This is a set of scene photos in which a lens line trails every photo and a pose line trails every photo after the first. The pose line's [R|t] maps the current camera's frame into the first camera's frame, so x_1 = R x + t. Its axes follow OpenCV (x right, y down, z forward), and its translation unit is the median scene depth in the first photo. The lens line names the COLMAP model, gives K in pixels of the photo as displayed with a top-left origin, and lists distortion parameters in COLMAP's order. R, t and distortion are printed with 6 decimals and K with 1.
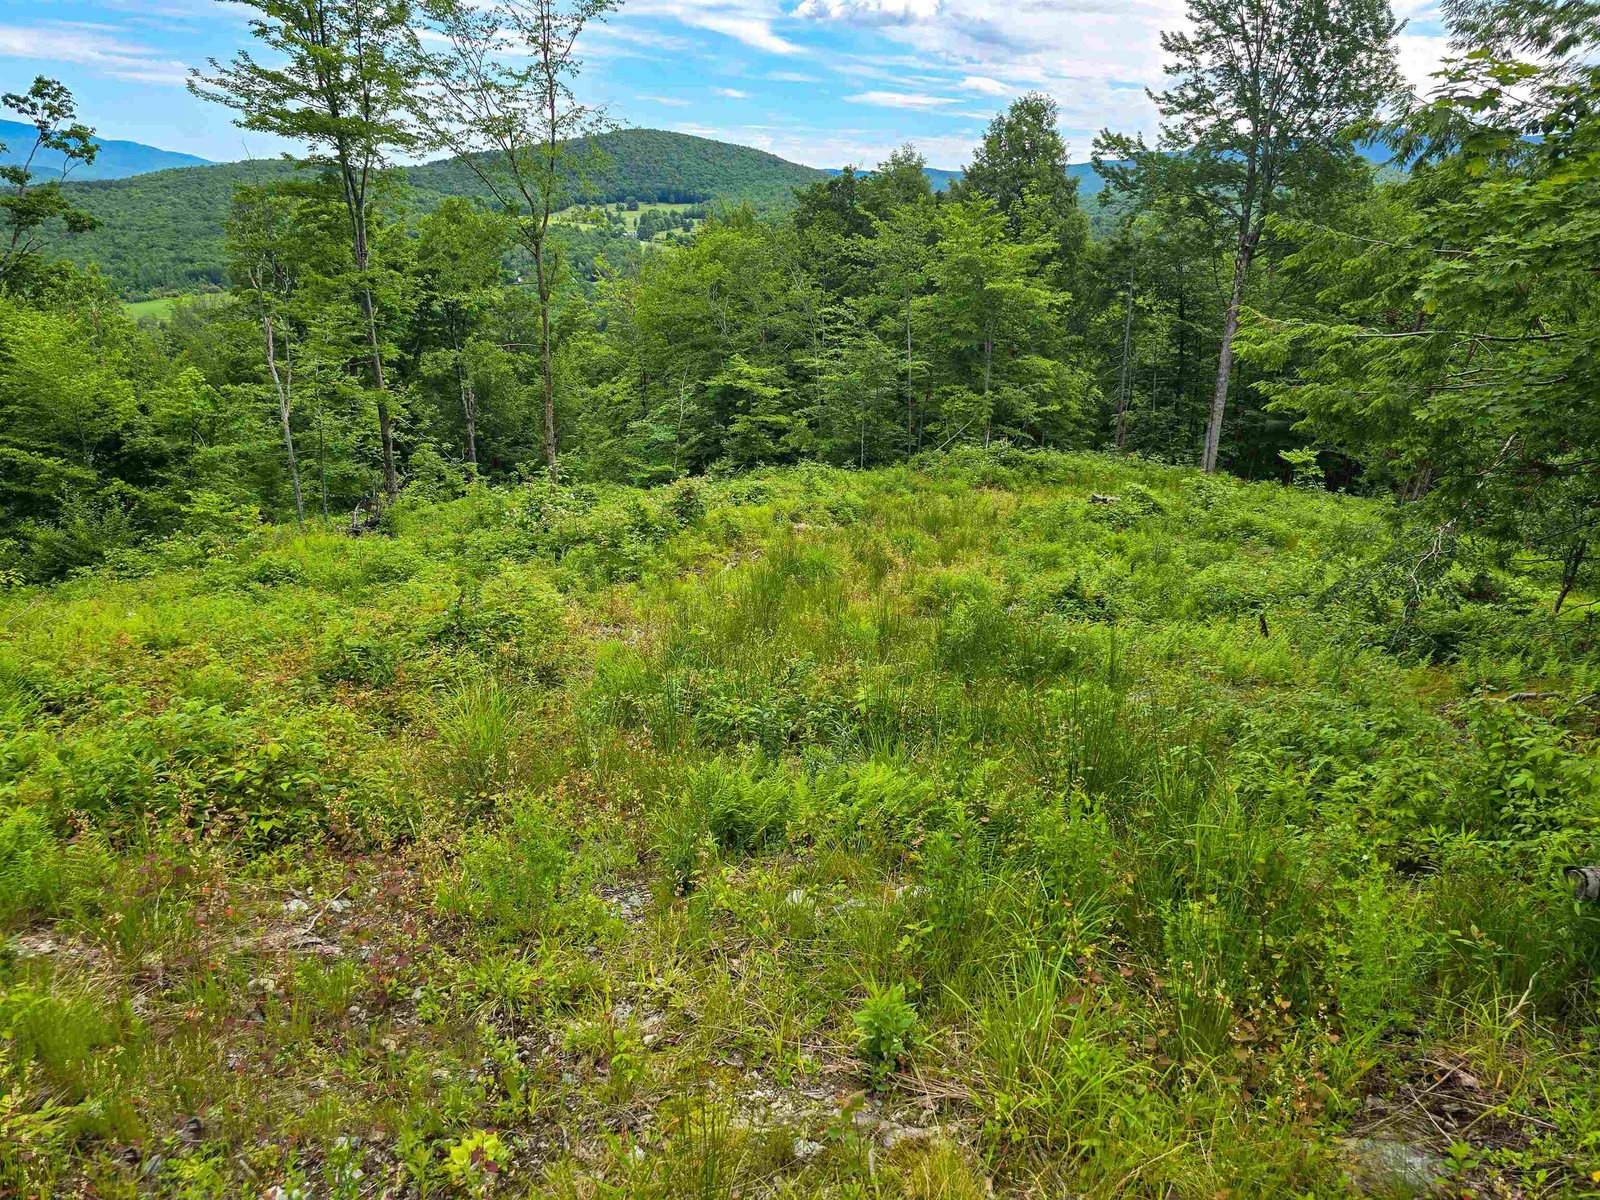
lens RADIAL K [[1536.9, 0, 803.2], [0, 1536.9, 588.7], [0, 0, 1]] dist [0.166669, -0.265542]
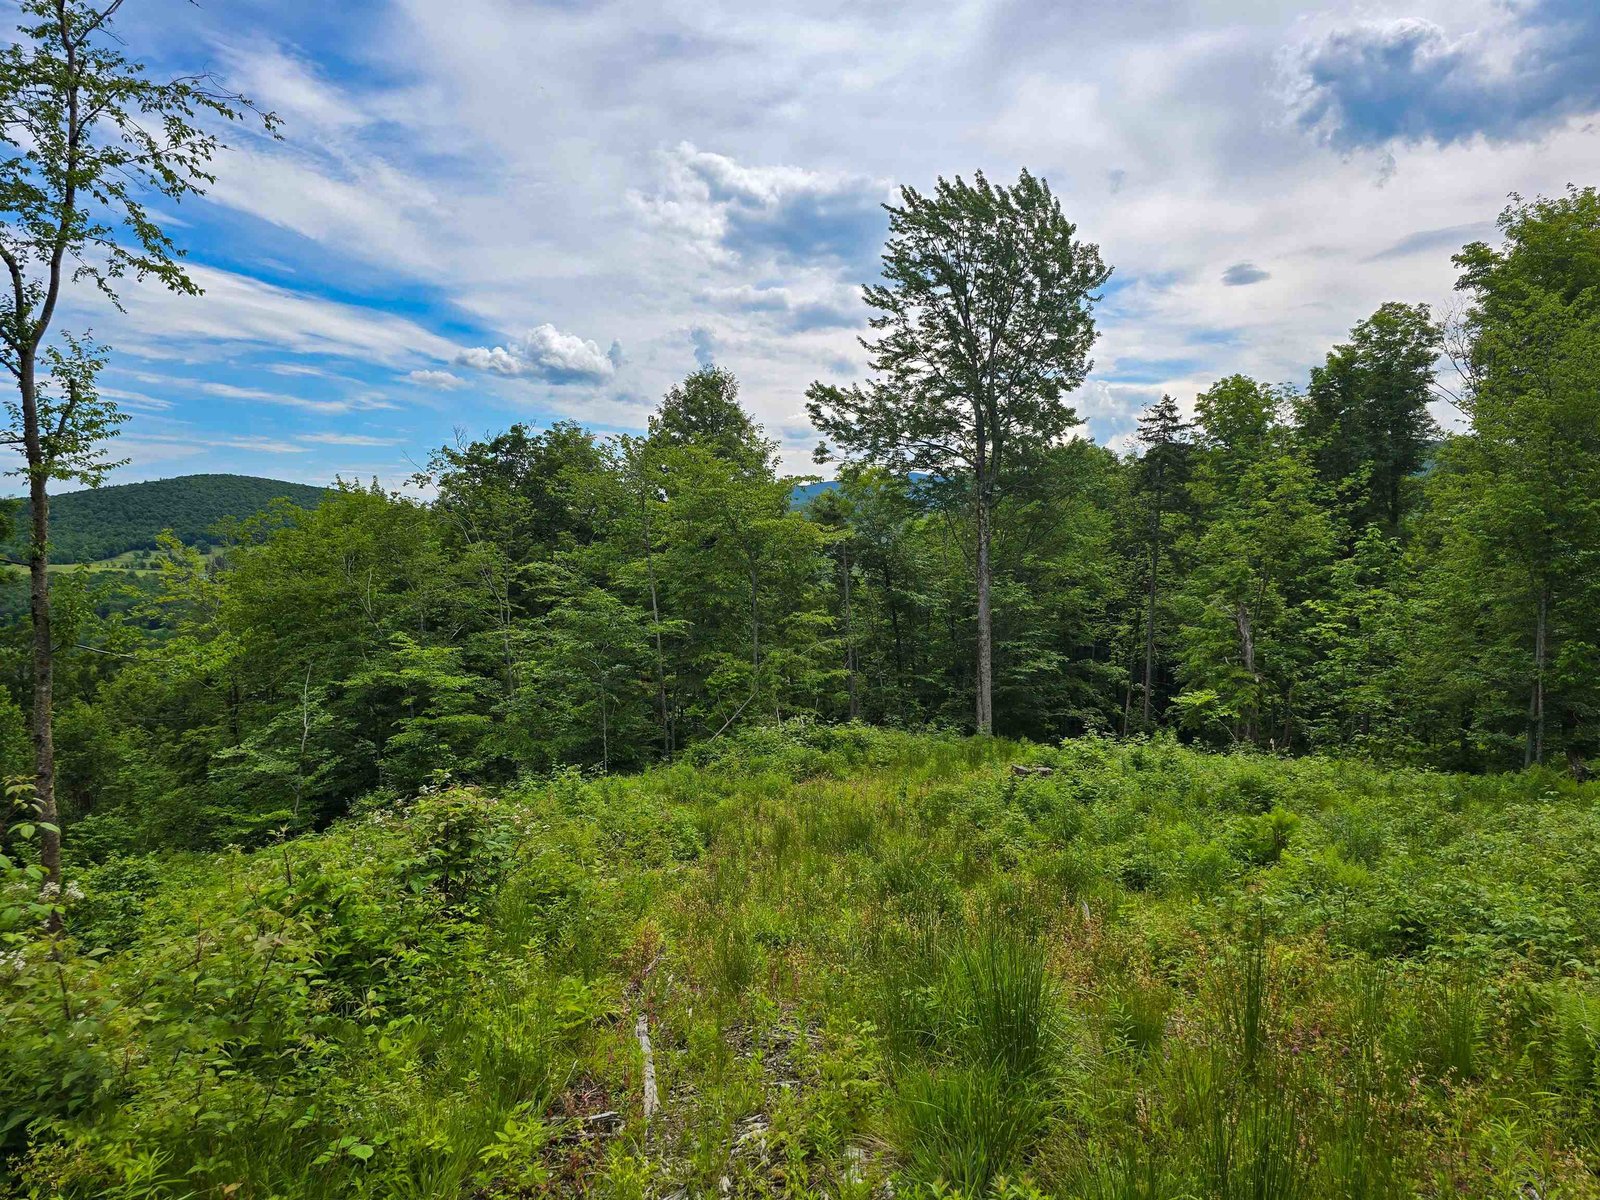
lens RADIAL K [[1034.1, 0, 800.0], [0, 1034.1, 600.0], [0, 0, 1]] dist [0.078239, -0.055116]
pose [[0.912811, -0.036195, 0.406776, -0.067194], [0.141589, 0.962332, -0.232098, -0.031508], [-0.383052, 0.269456, 0.883552, 0.503277]]
